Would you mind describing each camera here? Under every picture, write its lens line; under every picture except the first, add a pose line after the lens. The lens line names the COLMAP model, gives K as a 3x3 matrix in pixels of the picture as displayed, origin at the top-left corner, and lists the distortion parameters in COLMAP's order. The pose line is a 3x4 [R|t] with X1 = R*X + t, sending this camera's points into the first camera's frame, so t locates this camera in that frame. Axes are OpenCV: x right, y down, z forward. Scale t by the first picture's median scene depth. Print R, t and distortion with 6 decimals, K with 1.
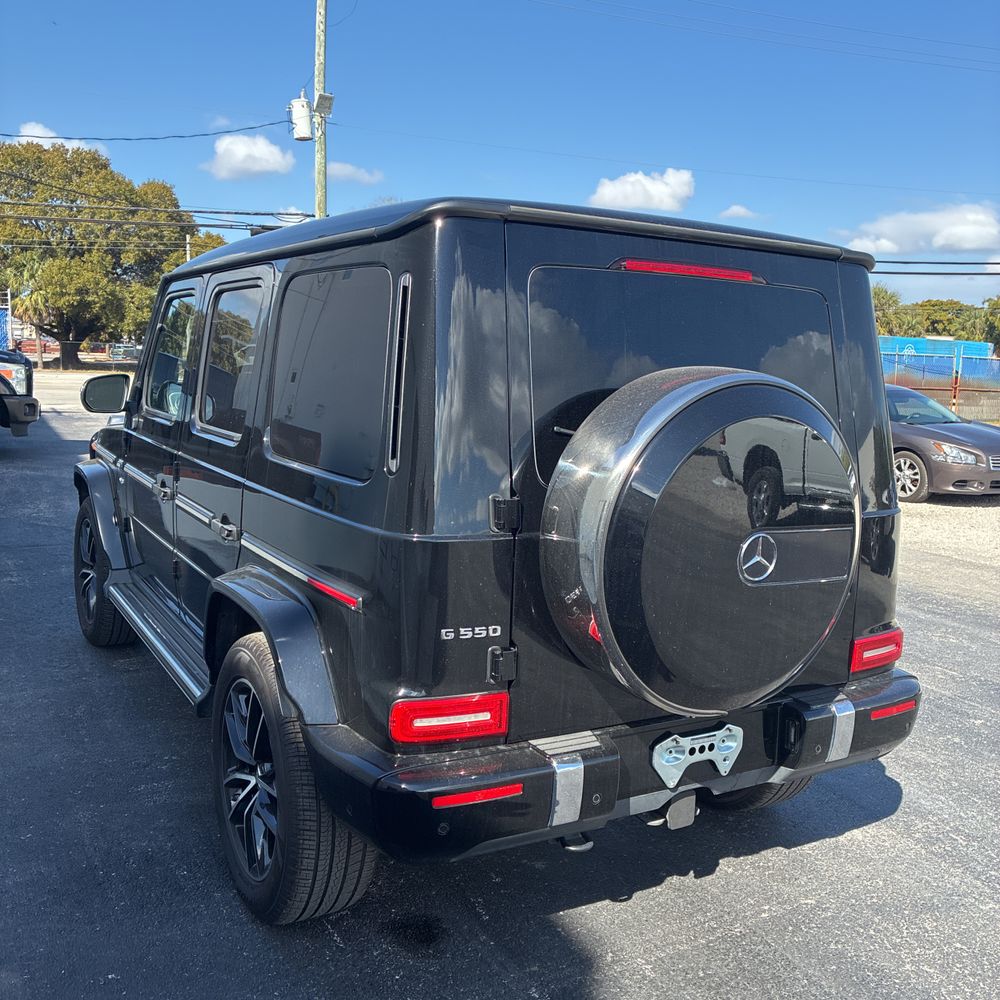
lens RADIAL K [[1013.6, 0, 520.5], [0, 1013.6, 498.2], [0, 0, 1]] dist [0.006222, -0.001713]
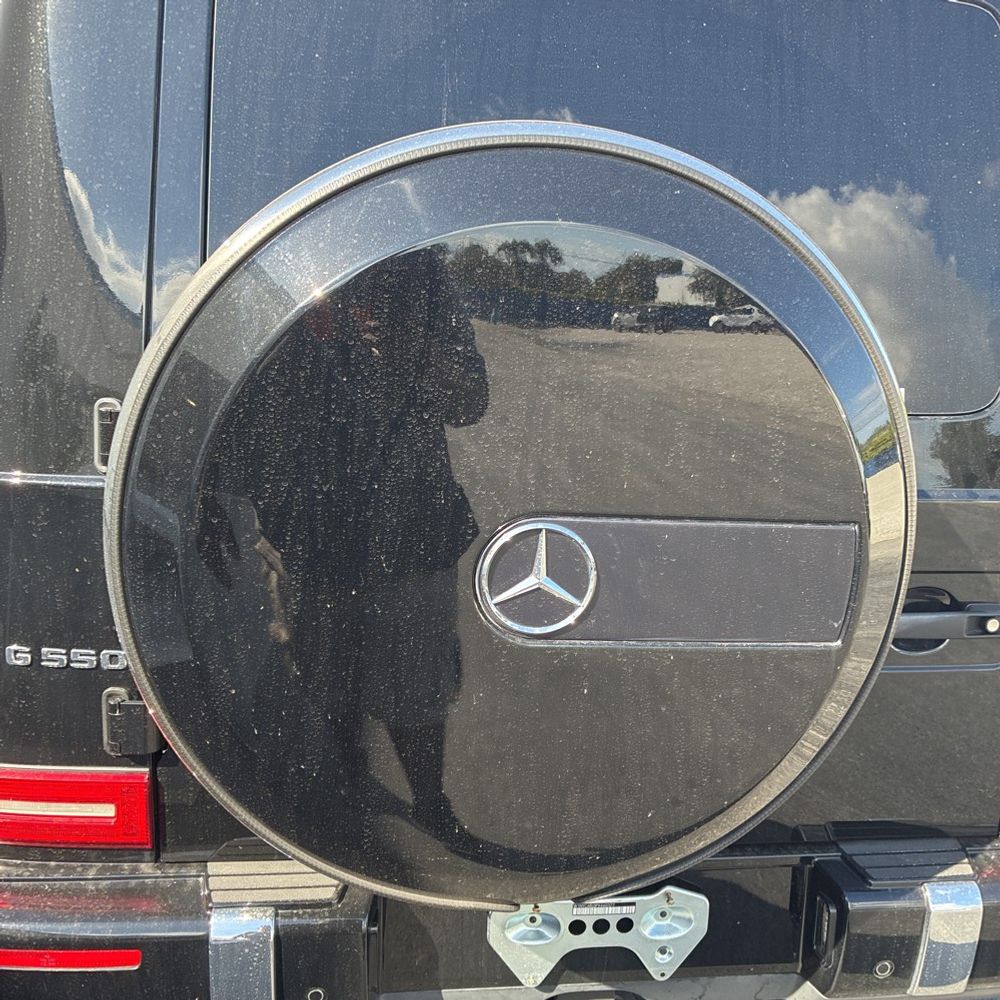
lens RADIAL K [[1003.4, 0, 500.9], [0, 1003.4, 502.9], [0, 0, 1]] dist [0.018742, 0.006036]
pose [[0.915698, 0.080504, -0.393720, 0.314625], [-0.054923, 0.995607, 0.075835, -0.001721], [0.398096, -0.047818, 0.916097, 0.520973]]
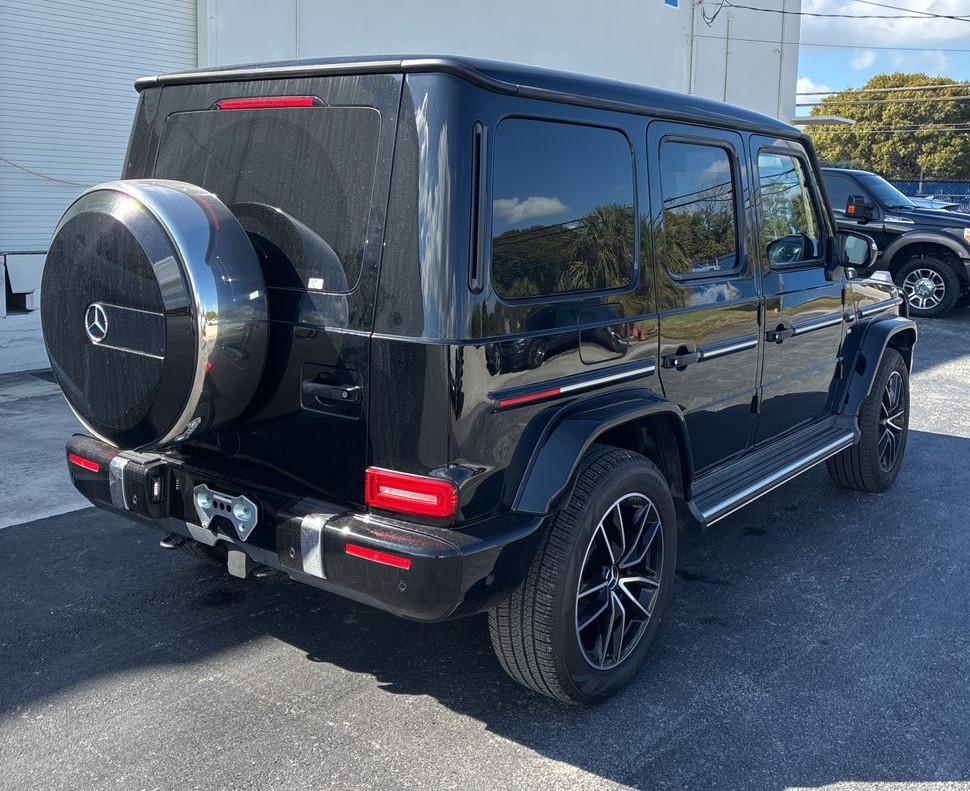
lens RADIAL K [[1042.2, 0, 486.5], [0, 1042.2, 299.1], [0, 0, 1]] dist [0.008090, 0.028032]
pose [[0.376535, 0.071548, -0.923636, 1.387974], [-0.133463, 0.990802, 0.022343, -0.057945], [0.916738, 0.114858, 0.382620, 0.787771]]
